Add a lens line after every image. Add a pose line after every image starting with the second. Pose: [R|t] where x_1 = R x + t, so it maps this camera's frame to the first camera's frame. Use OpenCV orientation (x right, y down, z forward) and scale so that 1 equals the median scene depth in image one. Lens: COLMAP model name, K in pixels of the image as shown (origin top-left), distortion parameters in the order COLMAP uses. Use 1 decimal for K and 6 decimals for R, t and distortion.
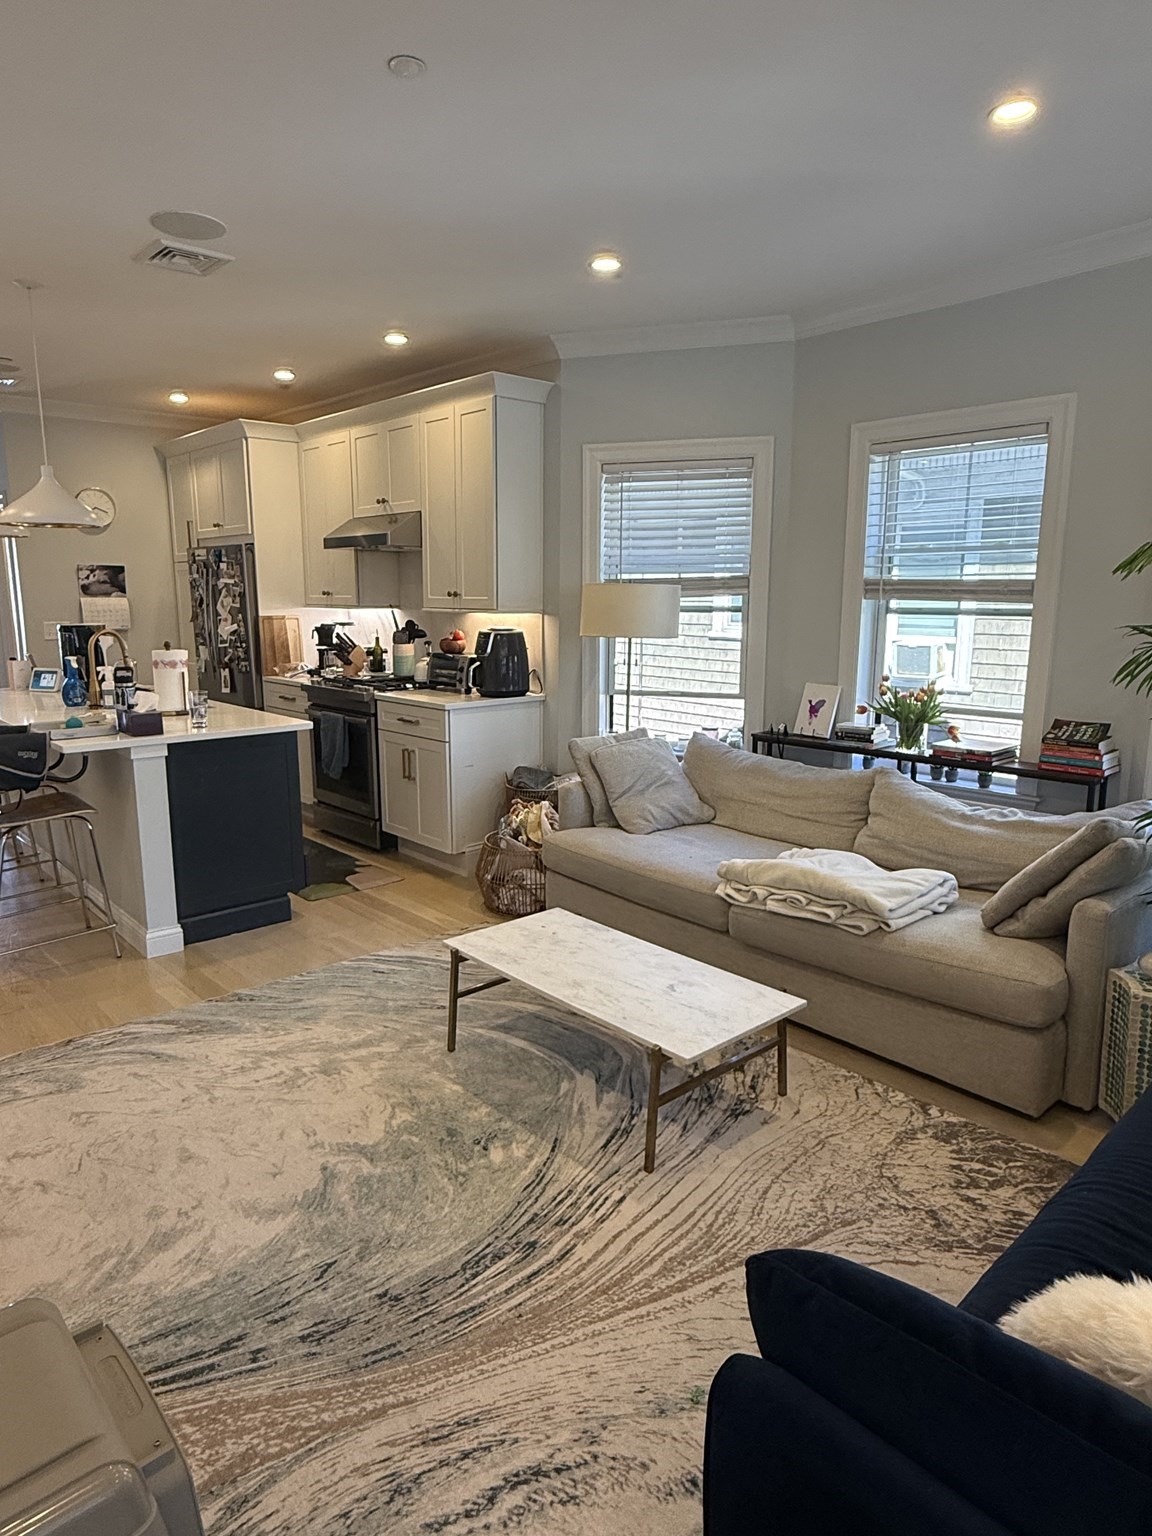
lens RADIAL K [[946.5, 0, 580.5], [0, 946.5, 768.4], [0, 0, 1]] dist [0.001667, 0.000252]
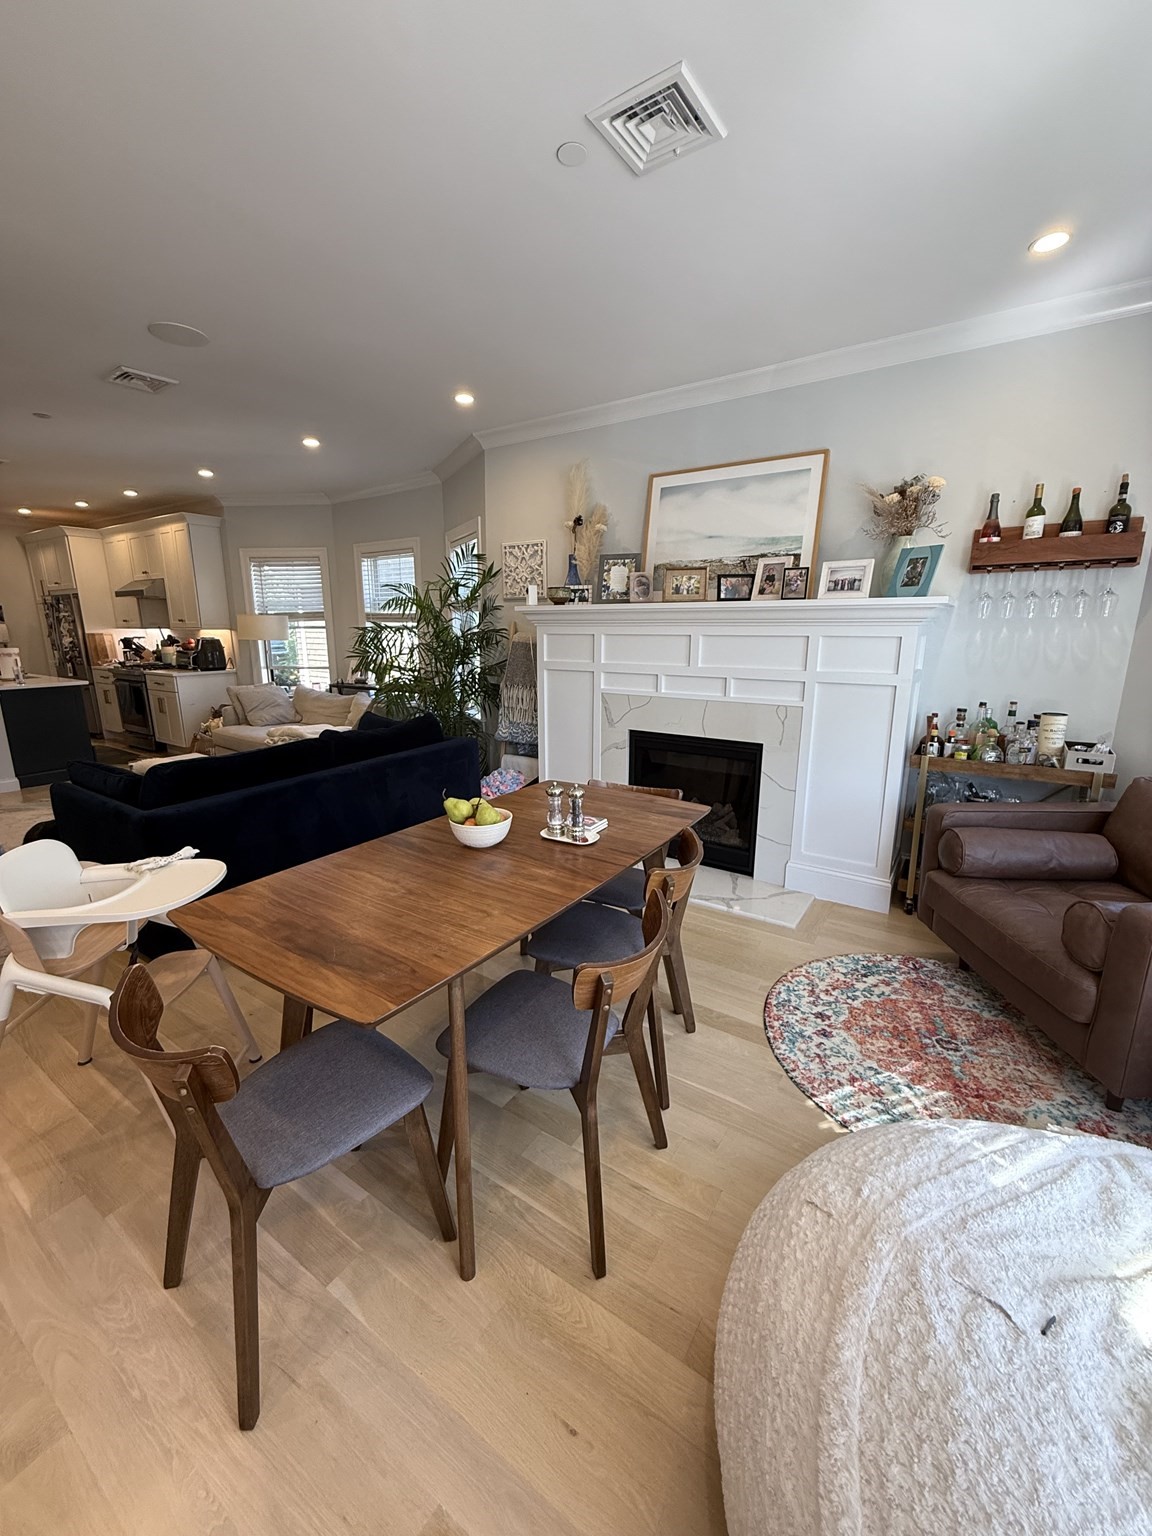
lens RADIAL K [[609.1, 0, 579.9], [0, 609.1, 766.2], [0, 0, 1]] dist [0.001333, 0.000221]
pose [[0.971477, -0.055746, 0.230489, 0.436203], [0.045586, 0.997749, 0.049176, 0.117774], [-0.232711, -0.037266, 0.971832, -0.553168]]
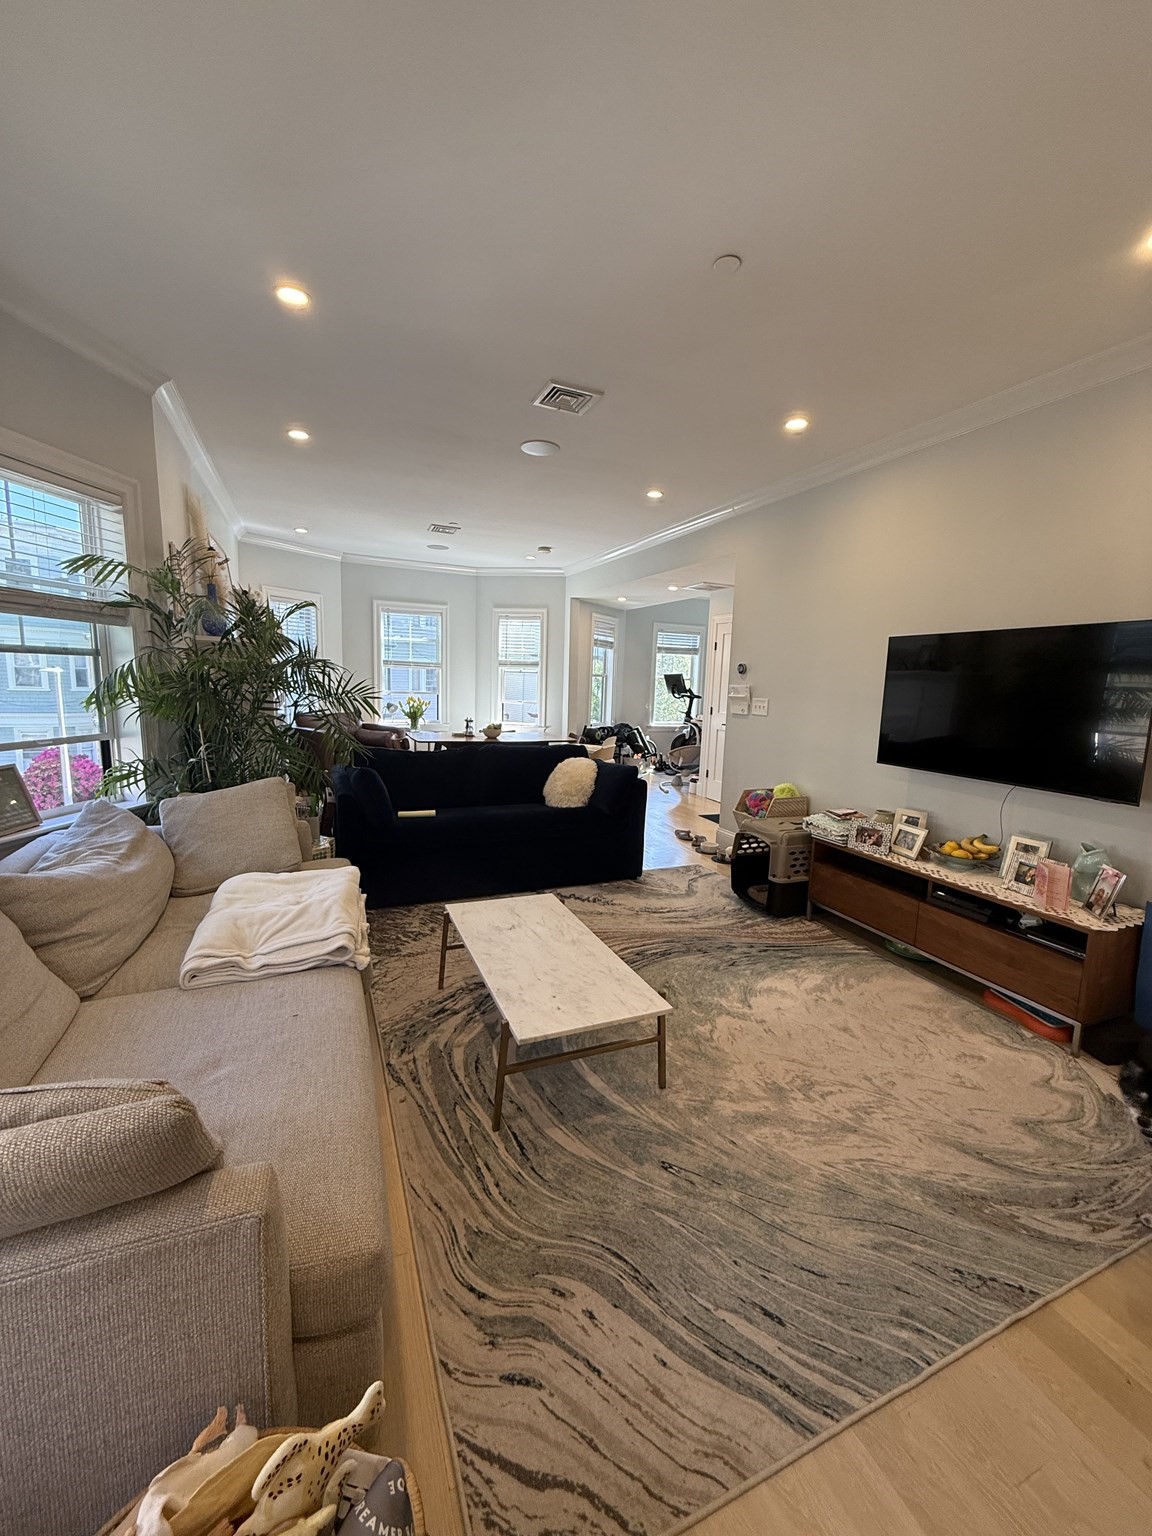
lens RADIAL K [[609.1, 0, 581.1], [0, 609.1, 765.1], [0, 0, 1]] dist [0.001333, 0.000221]
pose [[-0.945075, -0.079106, 0.317137, -0.169139], [0.025759, 0.949227, 0.313536, -0.173974], [-0.325838, 0.304484, -0.895053, 1.085935]]
